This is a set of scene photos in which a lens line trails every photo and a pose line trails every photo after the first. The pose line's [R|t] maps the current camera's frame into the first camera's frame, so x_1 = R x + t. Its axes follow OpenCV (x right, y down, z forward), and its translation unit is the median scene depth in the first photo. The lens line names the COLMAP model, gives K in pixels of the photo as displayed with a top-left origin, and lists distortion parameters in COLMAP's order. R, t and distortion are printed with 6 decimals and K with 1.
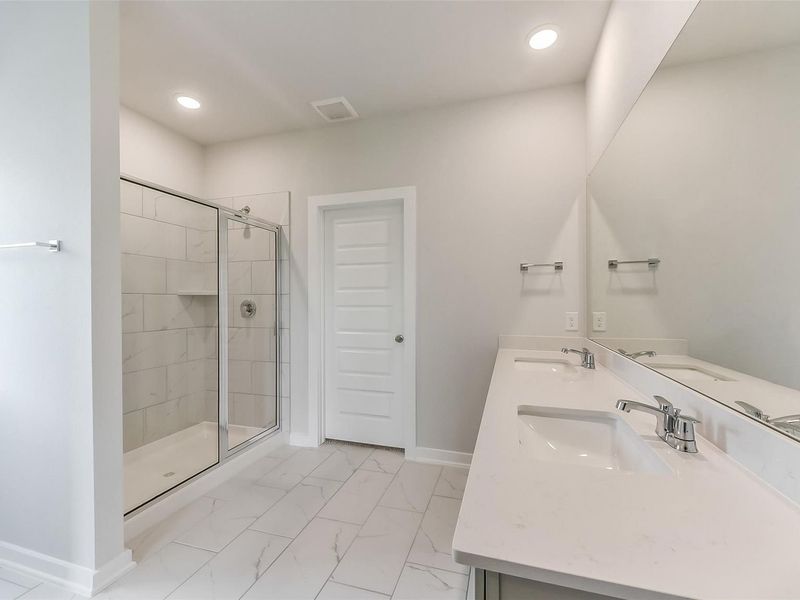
lens RADIAL K [[352.8, 0, 398.8], [0, 352.8, 301.6], [0, 0, 1]] dist [0.003181, 0.000633]
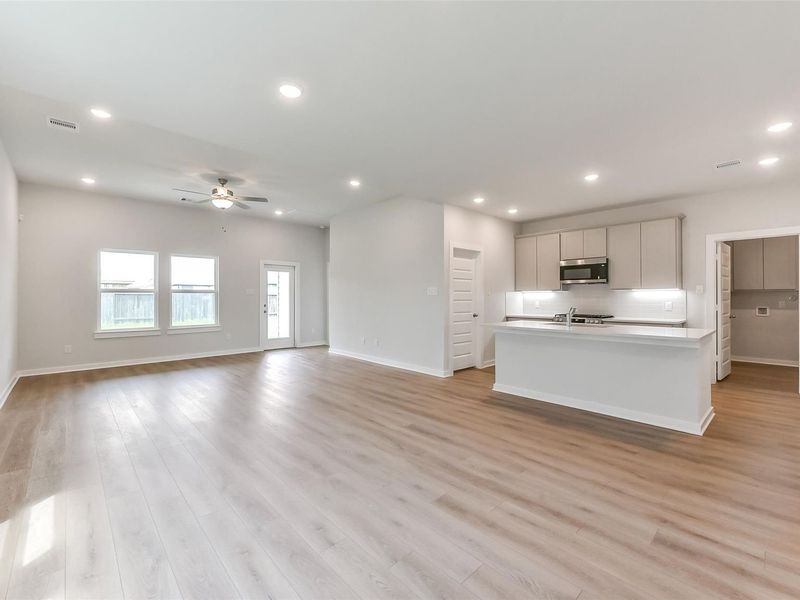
lens RADIAL K [[356.8, 0, 399.2], [0, 356.8, 302.4], [0, 0, 1]] dist [0.001058, 0.000313]
pose [[0.490911, -0.006797, 0.871183, -2.179063], [0.002502, 0.999976, 0.006392, 0.010320], [-0.871206, -0.000958, 0.490917, 0.336895]]
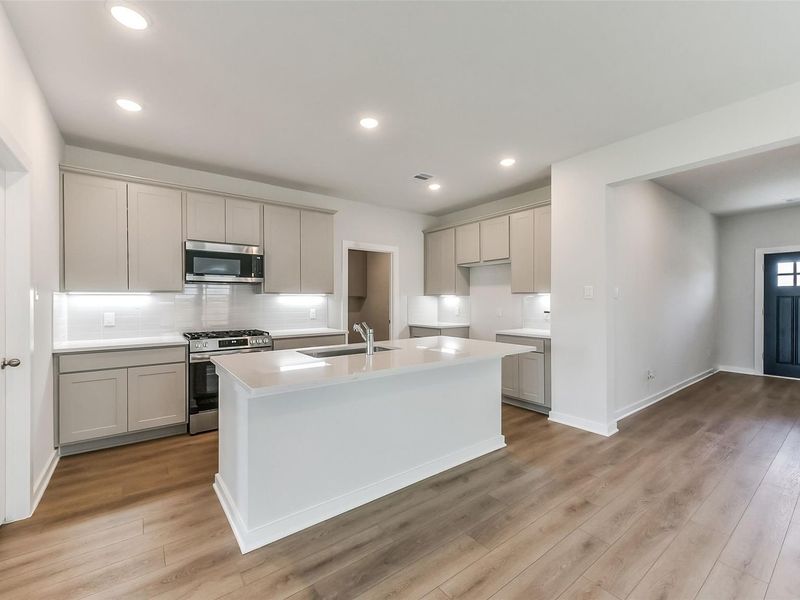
lens RADIAL K [[351.8, 0, 403.3], [0, 351.8, 302.2], [0, 0, 1]] dist [0.002688, 0.000442]
pose [[-0.817835, 0.006055, 0.575421, -1.061259], [0.009610, 0.999949, 0.003137, -0.009728], [-0.575373, 0.008095, -0.817851, 1.152296]]
